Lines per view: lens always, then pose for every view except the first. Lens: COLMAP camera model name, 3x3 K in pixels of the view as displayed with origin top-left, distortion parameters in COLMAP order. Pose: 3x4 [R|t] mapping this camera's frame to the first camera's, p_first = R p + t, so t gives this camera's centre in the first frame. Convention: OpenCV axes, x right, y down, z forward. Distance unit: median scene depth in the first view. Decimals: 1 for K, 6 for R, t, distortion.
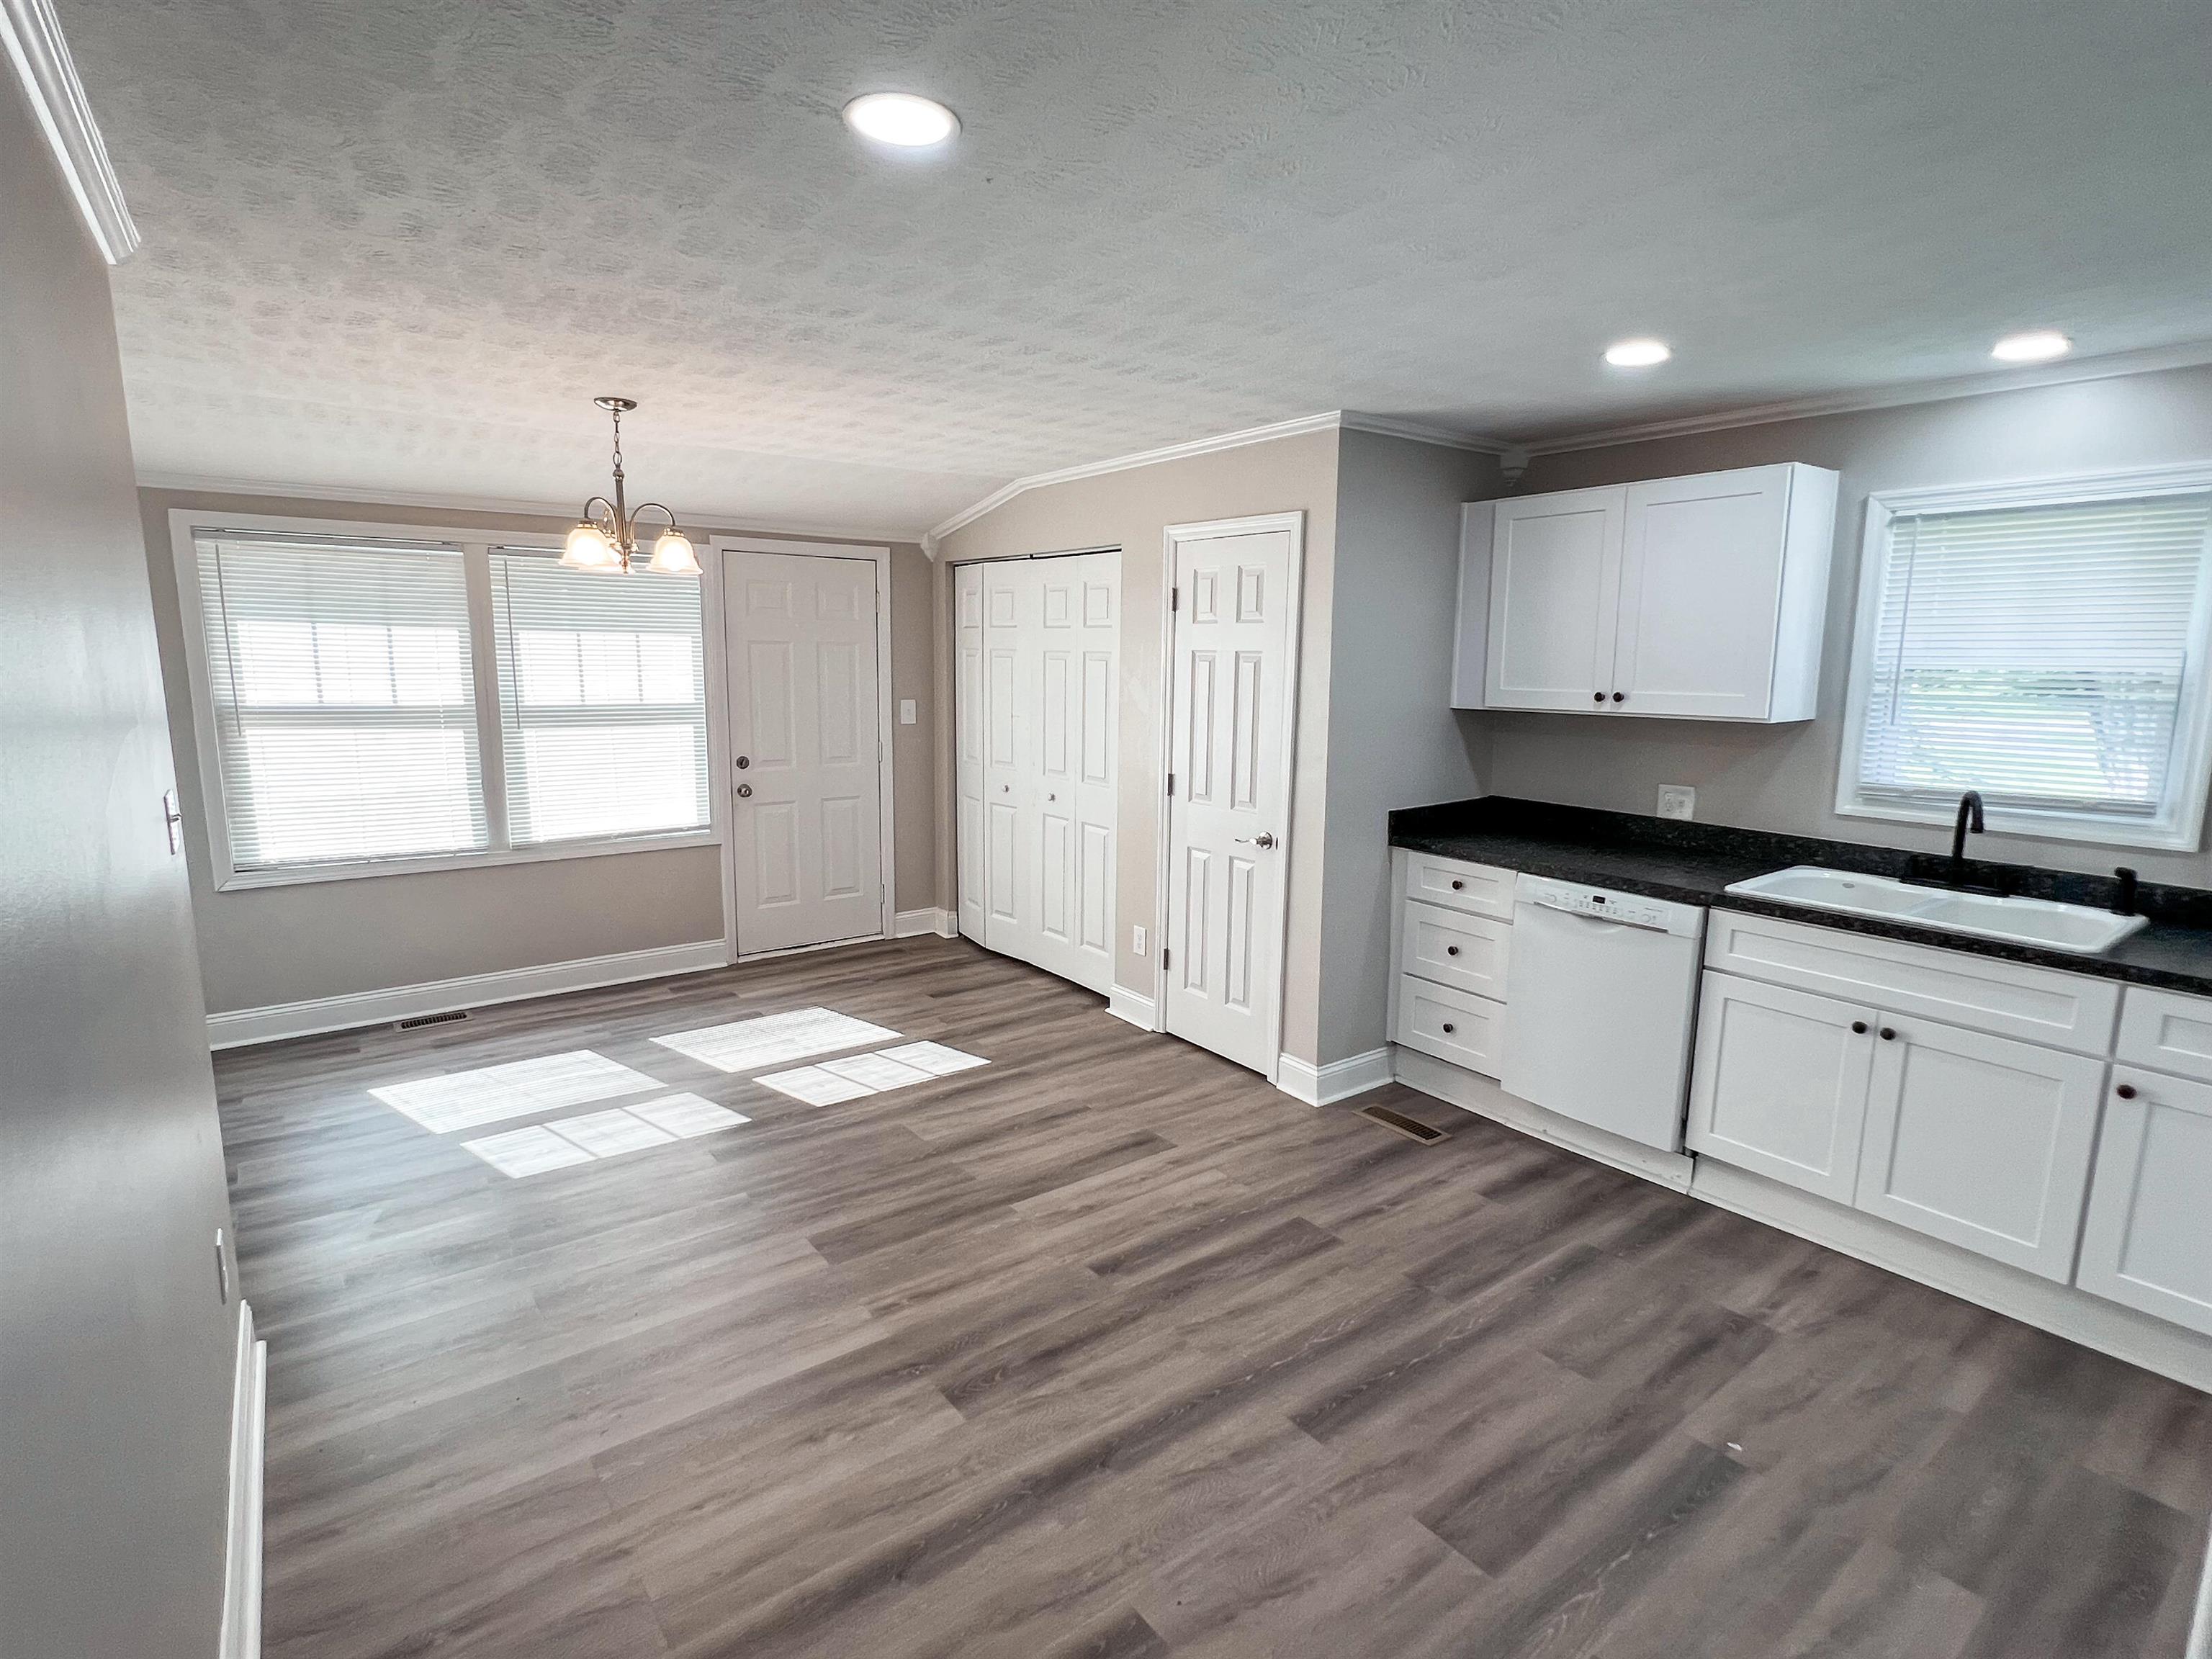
lens RADIAL K [[1095.9, 0, 1103.2], [0, 1095.9, 833.2], [0, 0, 1]] dist [-0.001386, 0.000589]
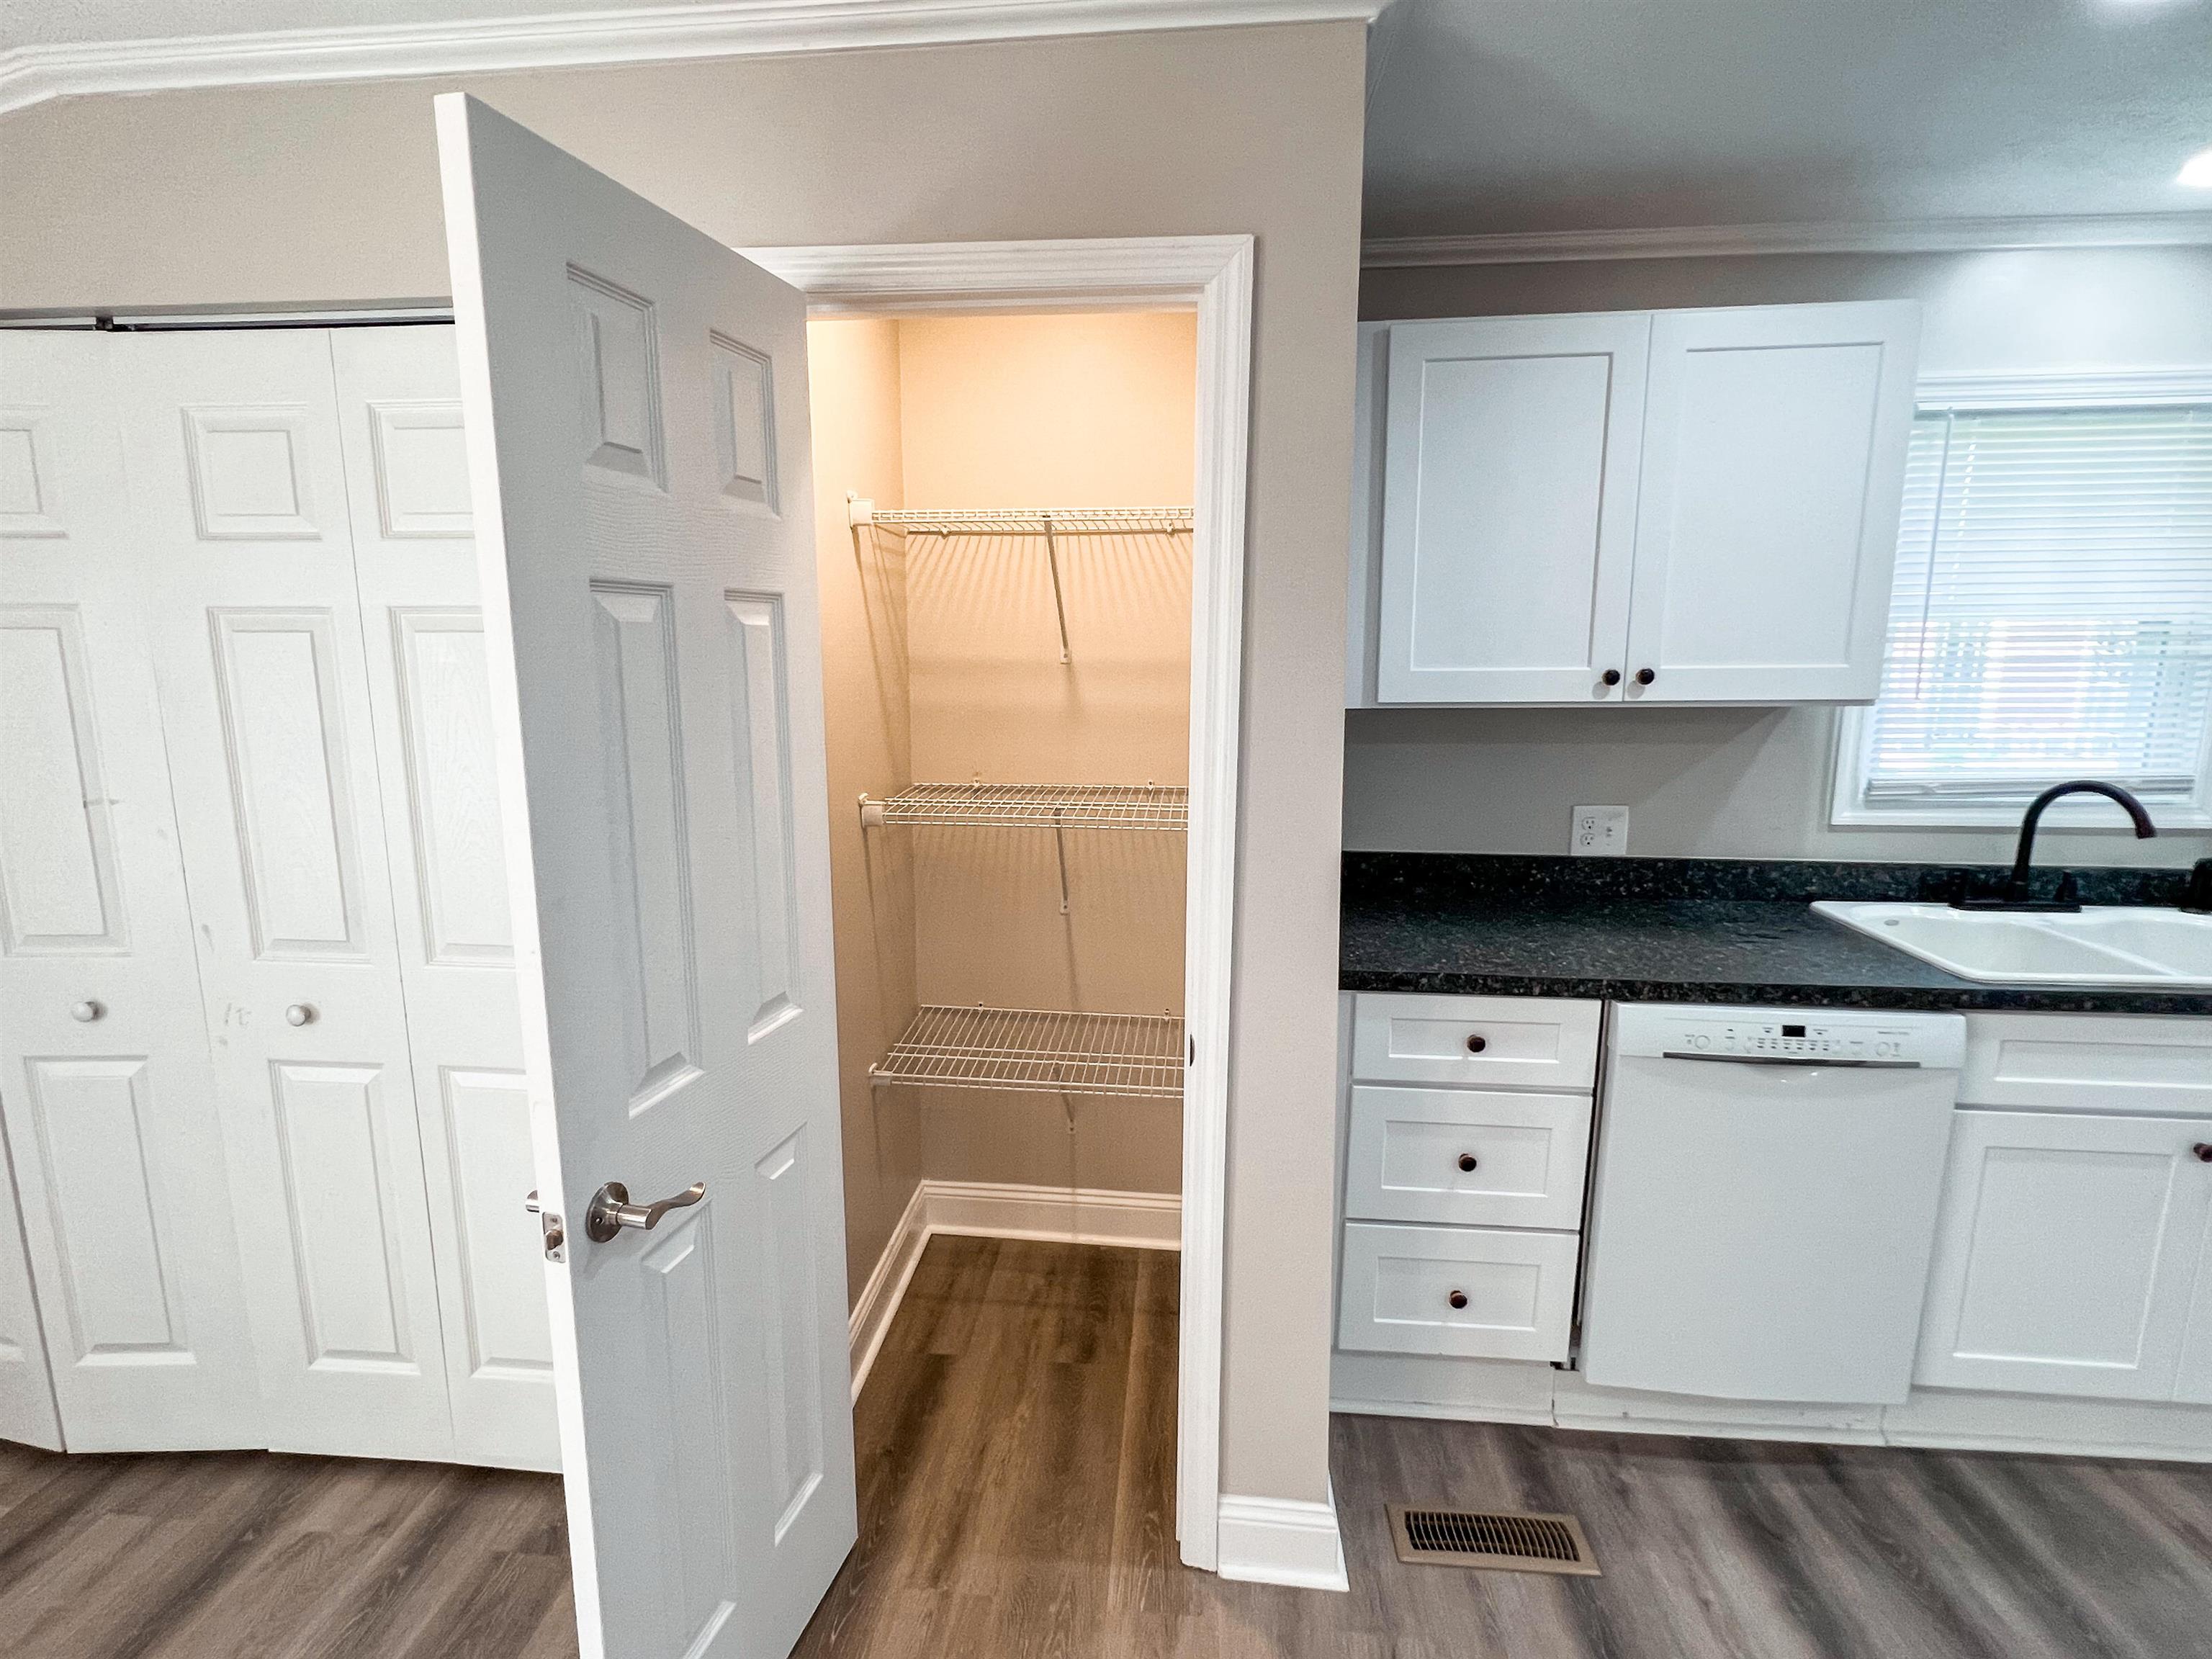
lens RADIAL K [[1095.9, 0, 1101.3], [0, 1095.9, 834.9], [0, 0, 1]] dist [-0.001386, 0.000589]
pose [[0.676103, -0.140660, 0.723256, -0.206486], [0.132348, 0.988827, 0.068589, -0.138583], [-0.724823, 0.049348, 0.687165, 0.943077]]
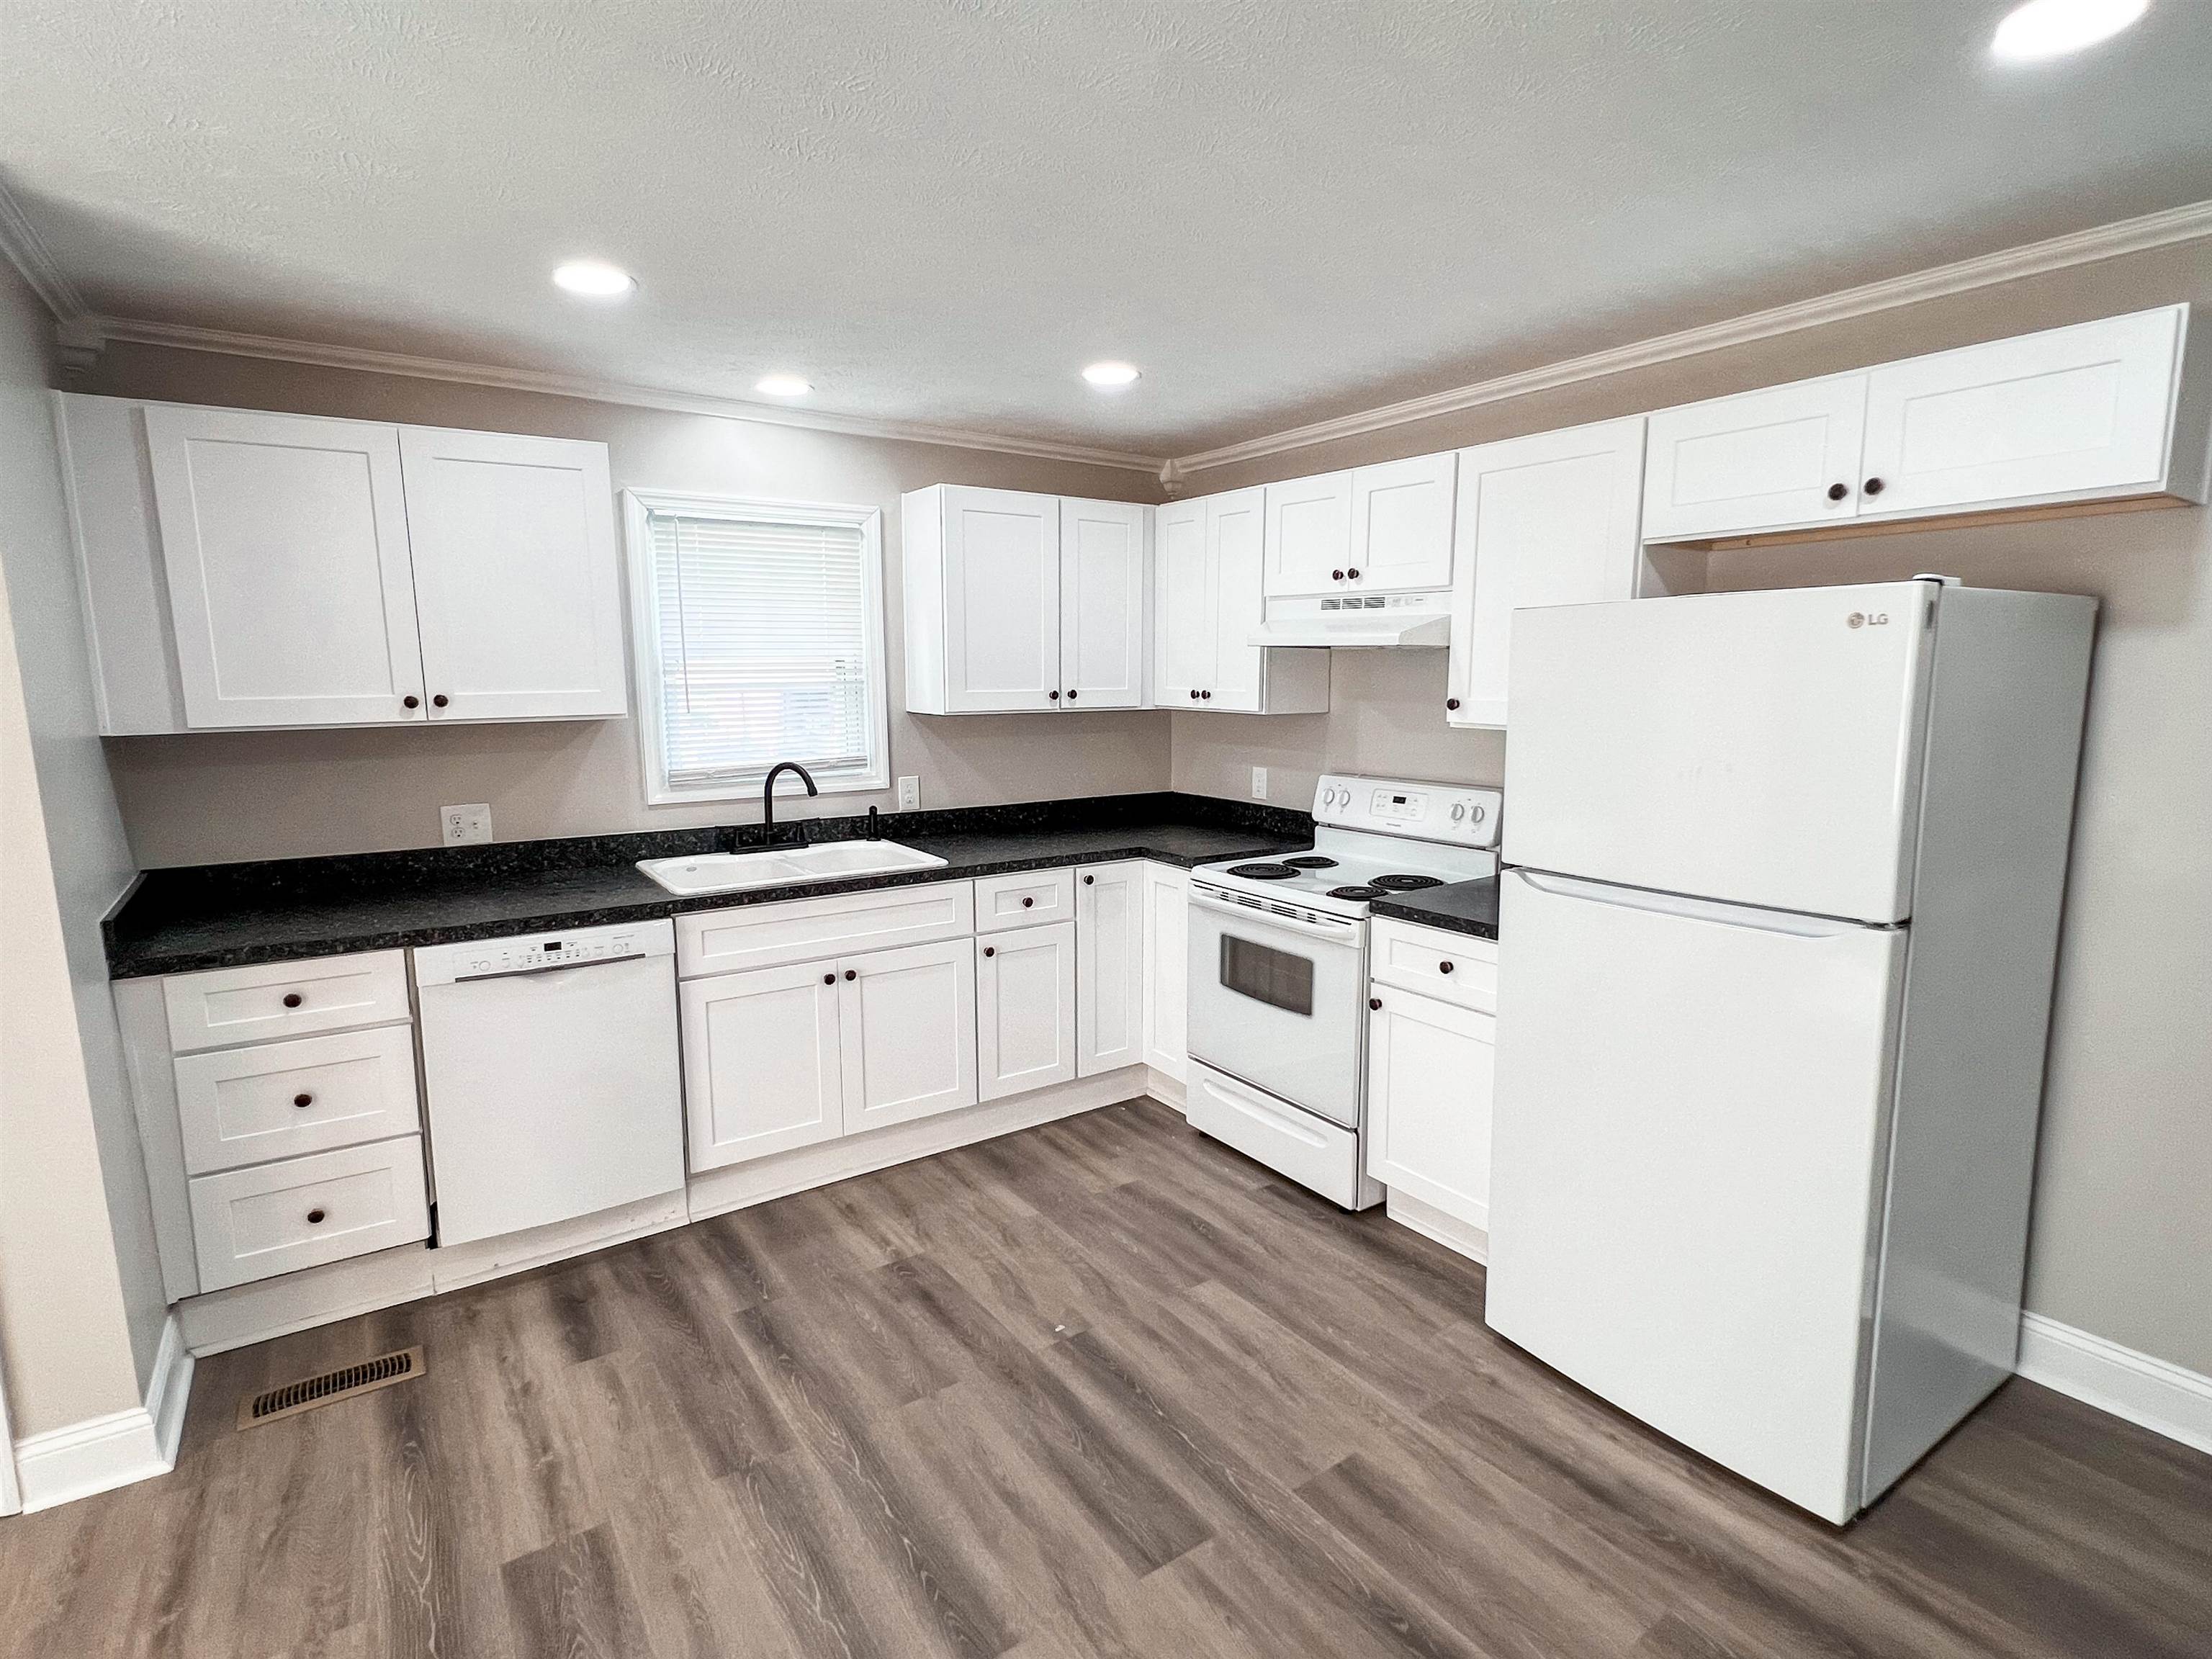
lens RADIAL K [[1095.9, 0, 1104.0], [0, 1095.9, 833.2], [0, 0, 1]] dist [-0.001386, 0.000589]
pose [[0.047624, -0.160302, 0.985918, -0.343333], [0.167967, 0.974268, 0.150294, -0.081357], [-0.984642, 0.158444, 0.073324, 0.572646]]
